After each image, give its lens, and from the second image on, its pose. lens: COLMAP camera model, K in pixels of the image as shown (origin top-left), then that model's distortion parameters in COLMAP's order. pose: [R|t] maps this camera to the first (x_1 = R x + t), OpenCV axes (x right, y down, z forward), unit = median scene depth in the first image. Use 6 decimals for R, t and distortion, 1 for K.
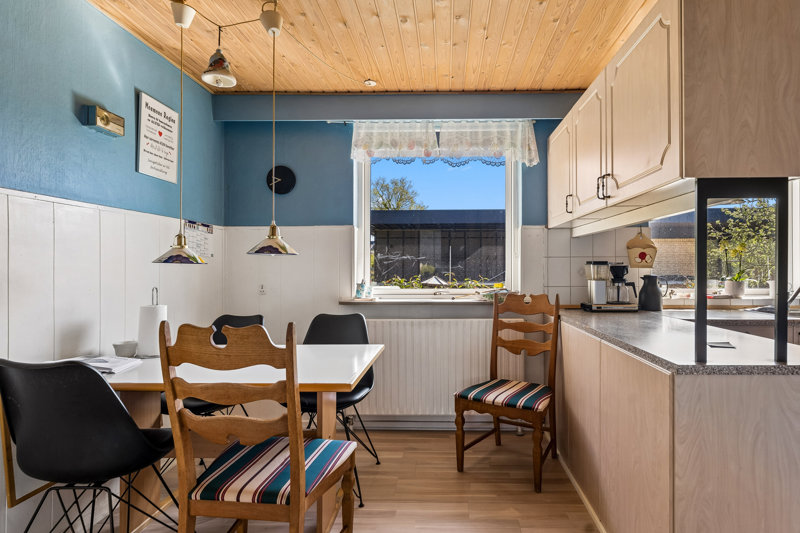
lens RADIAL K [[443.2, 0, 400.0], [0, 443.2, 266.5], [0, 0, 1]] dist [-0.001632, -0.000611]
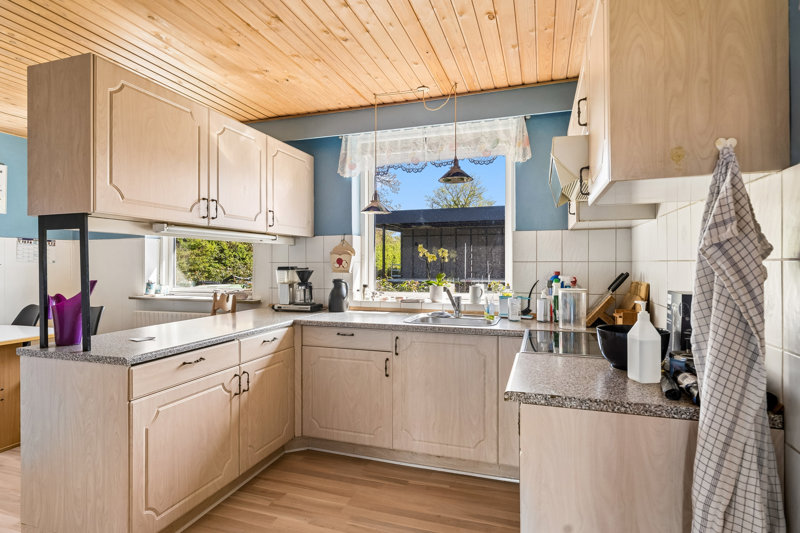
lens RADIAL K [[420.6, 0, 394.6], [0, 420.6, 261.3], [0, 0, 1]] dist [-0.001278, -0.000637]
pose [[0.958343, -0.002322, -0.285609, 1.000171], [0.003001, 0.999994, 0.001938, -0.026601], [0.285603, -0.002715, 0.958344, 0.029289]]
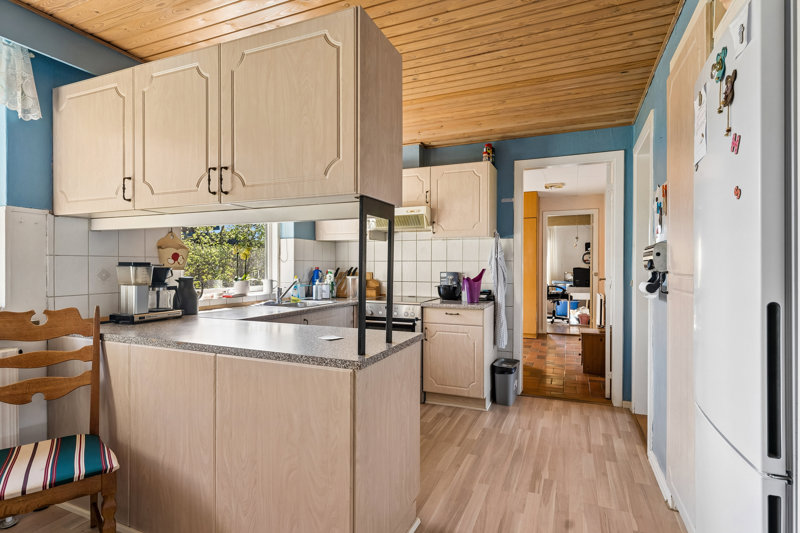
lens RADIAL K [[426.3, 0, 416.3], [0, 426.3, 269.8], [0, 0, 1]] dist [0.001677, 0.000138]
pose [[0.293596, -0.008035, 0.955896, -0.163644], [-0.005881, 0.999931, 0.010212, -0.008870], [-0.955912, -0.008620, 0.293528, 0.258454]]
